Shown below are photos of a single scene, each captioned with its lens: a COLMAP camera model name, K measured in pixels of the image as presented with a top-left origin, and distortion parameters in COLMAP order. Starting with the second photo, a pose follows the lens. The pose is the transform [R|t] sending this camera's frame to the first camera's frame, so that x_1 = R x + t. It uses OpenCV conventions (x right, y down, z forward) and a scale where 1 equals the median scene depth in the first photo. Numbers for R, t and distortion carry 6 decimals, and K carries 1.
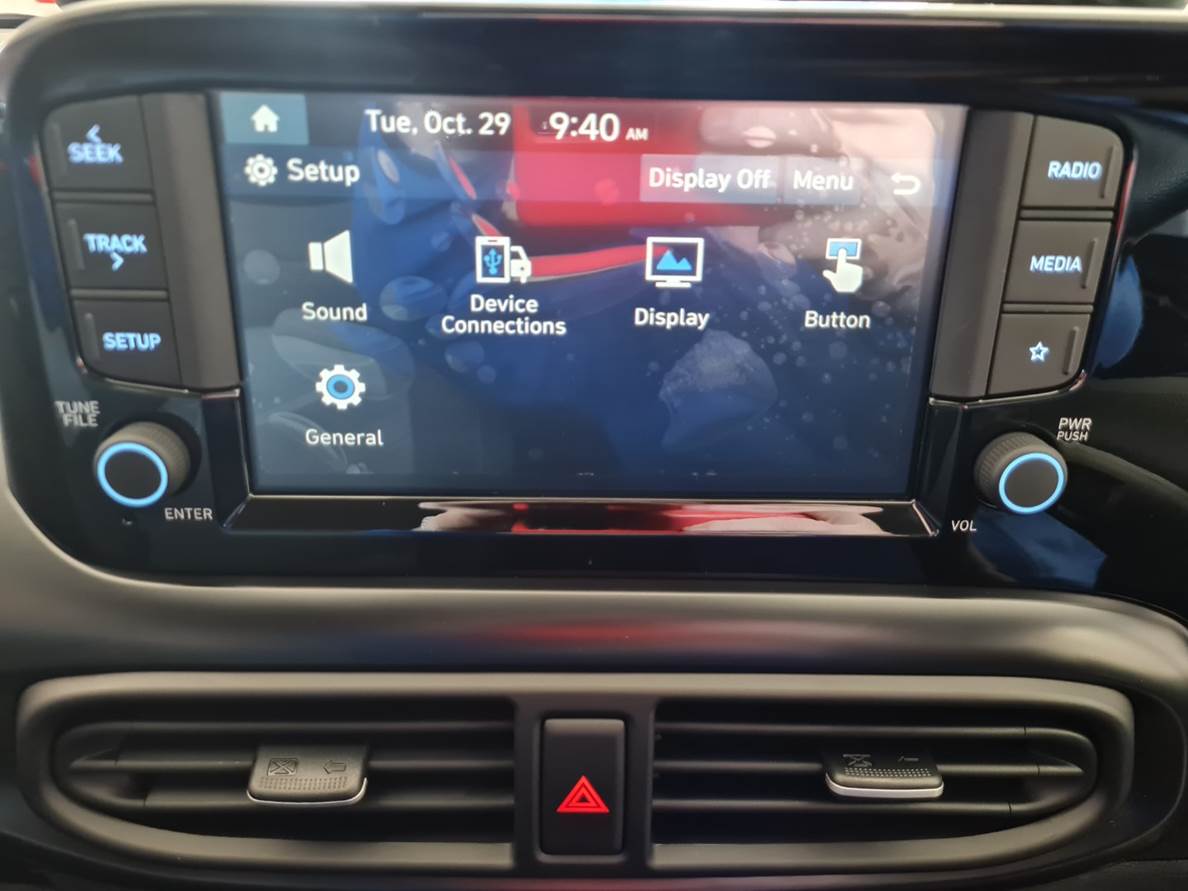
lens RADIAL K [[940.1, 0, 597.7], [0, 940.1, 437.4], [0, 0, 1]] dist [0.036426, 0.001384]
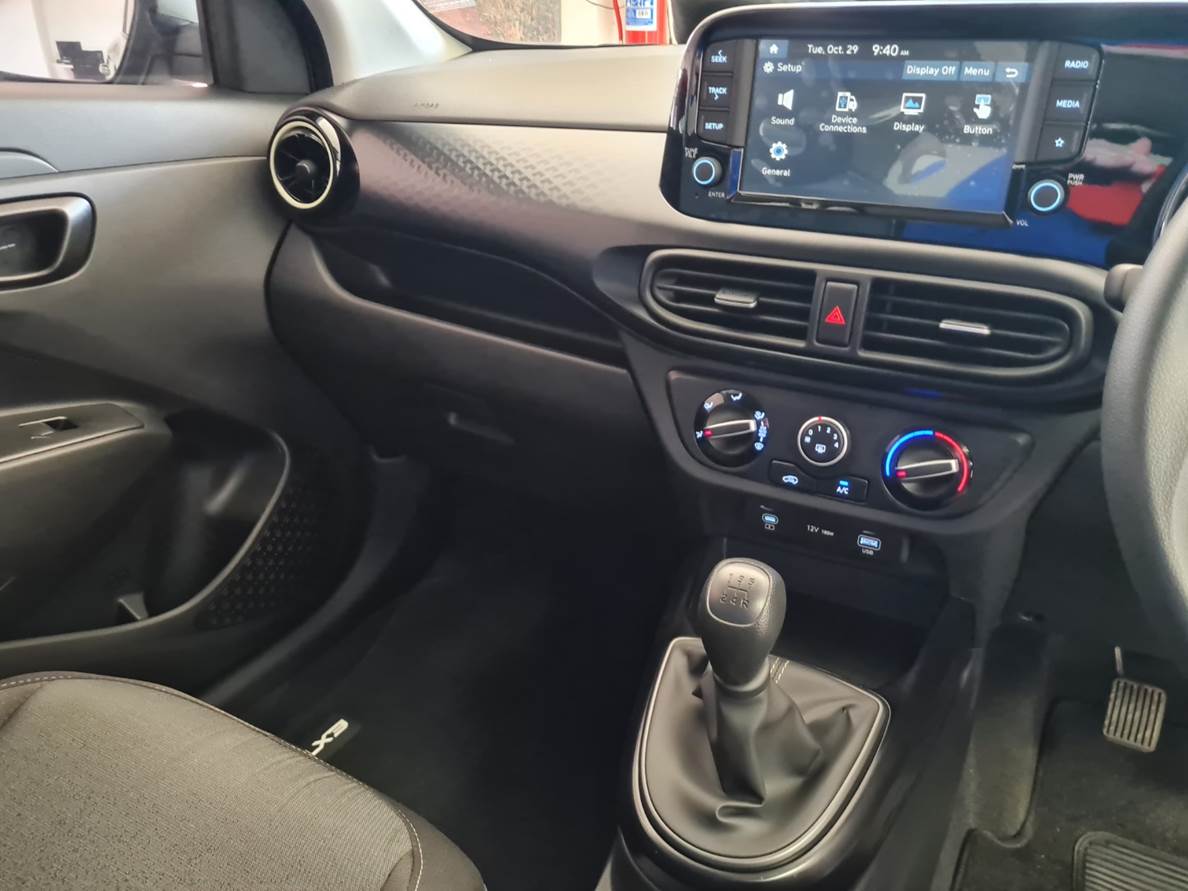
lens RADIAL K [[940.1, 0, 595.4], [0, 940.1, 448.8], [0, 0, 1]] dist [0.036426, 0.001384]
pose [[0.870427, 0.187694, -0.455114, 0.689312], [-0.215534, 0.976450, -0.009520, 0.957079], [0.442609, 0.106379, 0.890382, -1.615431]]
